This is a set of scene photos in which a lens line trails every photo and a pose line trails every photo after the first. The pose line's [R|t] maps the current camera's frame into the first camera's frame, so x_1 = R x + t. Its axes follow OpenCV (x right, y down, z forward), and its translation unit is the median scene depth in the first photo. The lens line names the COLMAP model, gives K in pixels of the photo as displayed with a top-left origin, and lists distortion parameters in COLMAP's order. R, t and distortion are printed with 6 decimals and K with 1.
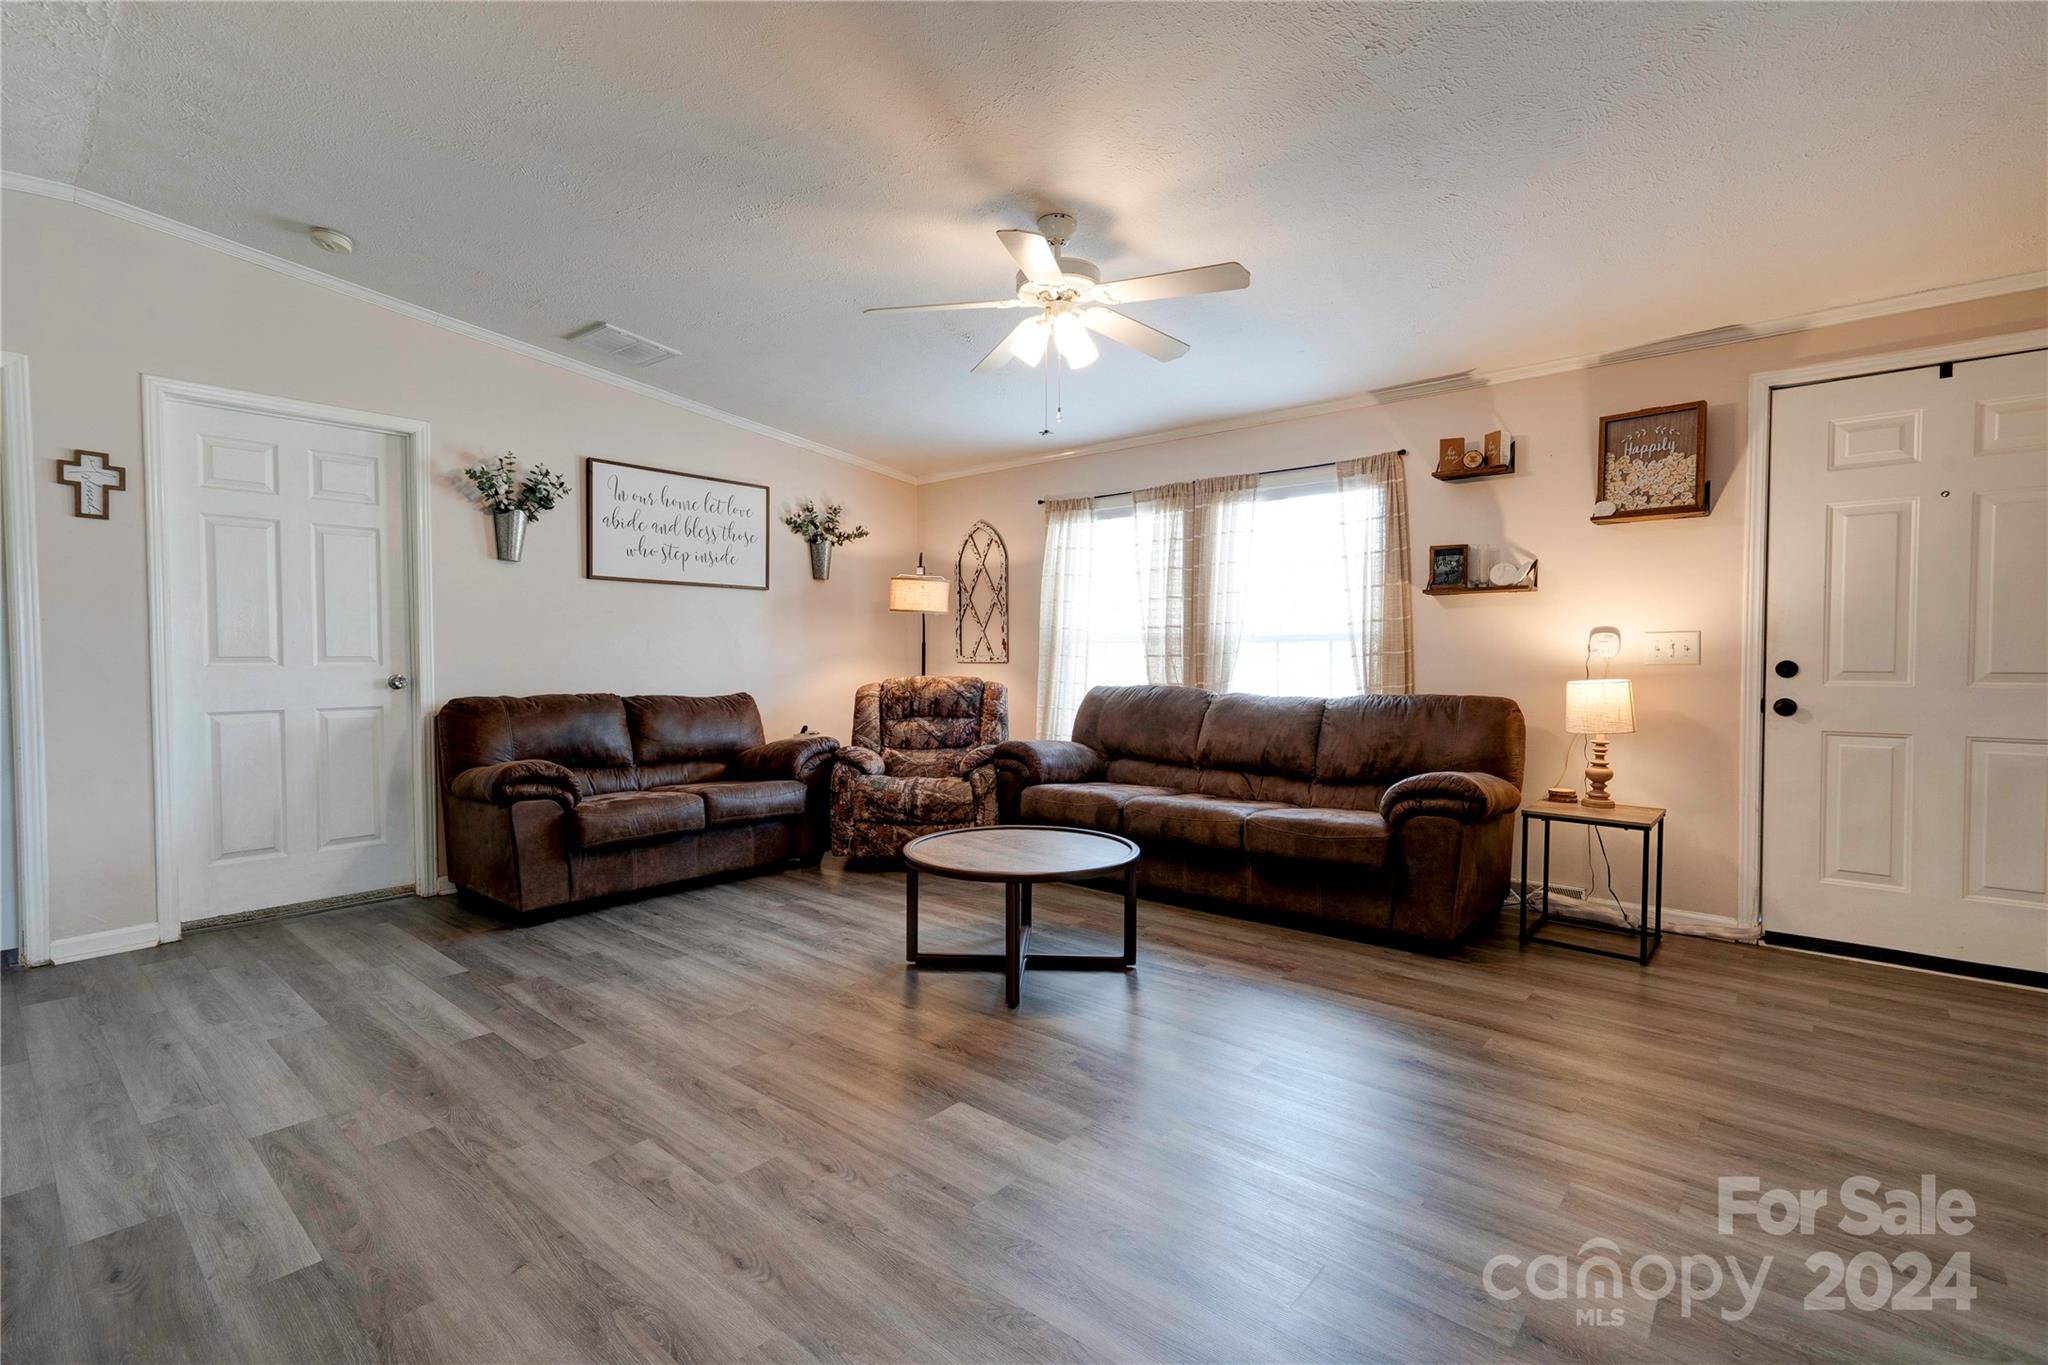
lens RADIAL K [[951.9, 0, 997.1], [0, 951.9, 675.3], [0, 0, 1]] dist [-0.007590, 0.018249]
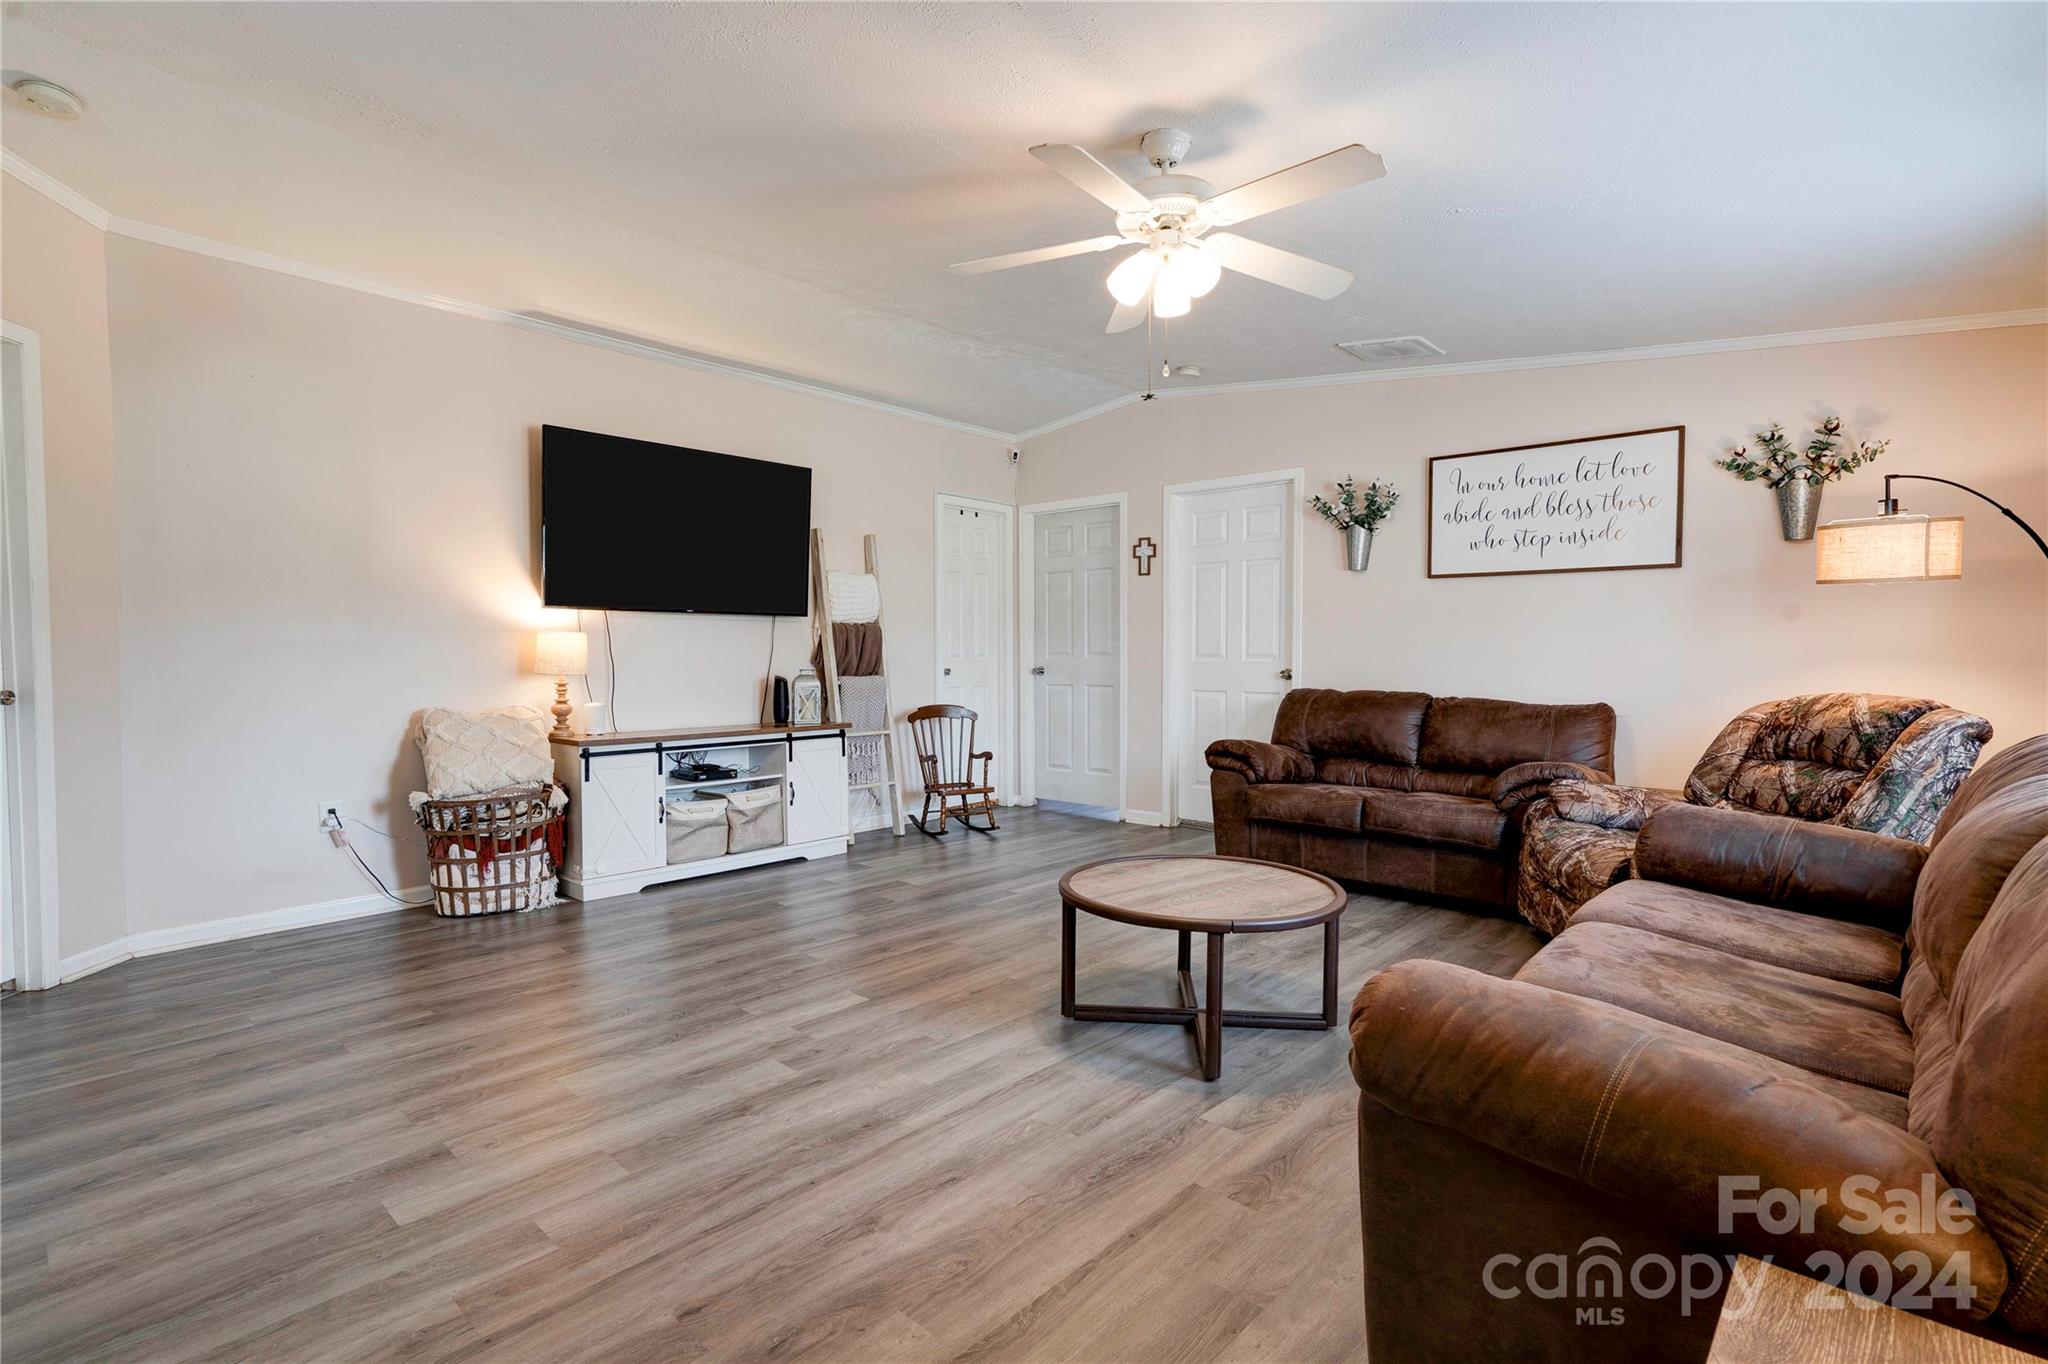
lens RADIAL K [[937.0, 0, 988.4], [0, 937.0, 678.1], [0, 0, 1]] dist [-0.014810, 0.018065]
pose [[-0.033539, 0.030054, -0.998985, 0.604197], [-0.023422, 0.999250, 0.030848, -0.016384], [0.999163, 0.024433, -0.032810, 0.592350]]
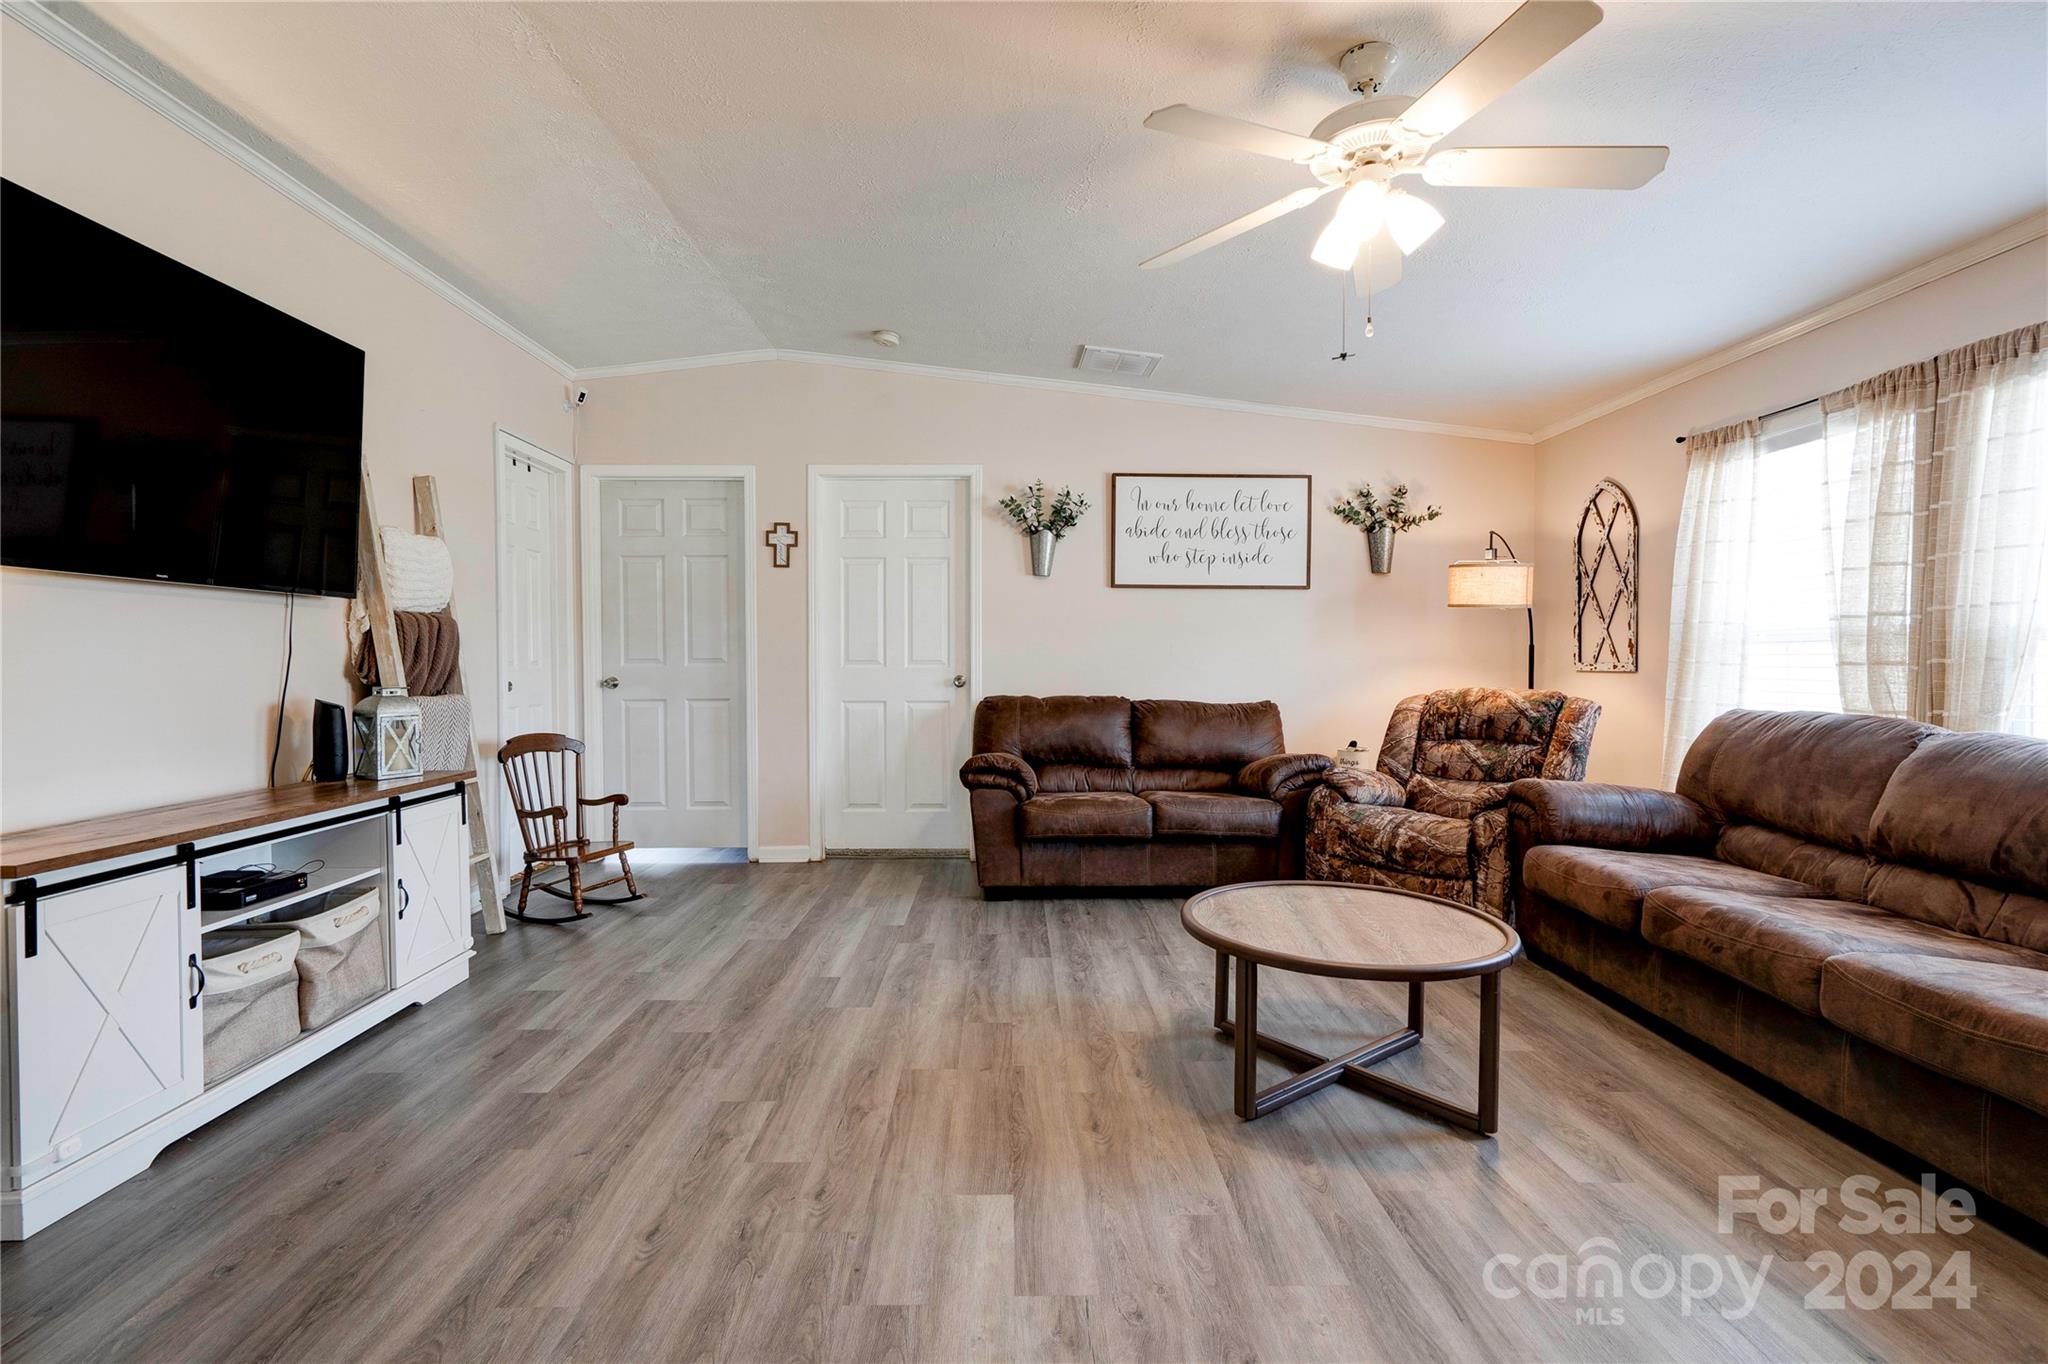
lens RADIAL K [[937.0, 0, 988.4], [0, 937.0, 678.1], [0, 0, 1]] dist [-0.014810, 0.018065]
pose [[0.660807, 0.017163, -0.750360, 0.275718], [-0.018427, 0.999808, 0.006641, -0.005657], [0.750330, 0.009439, 0.660996, 0.216417]]
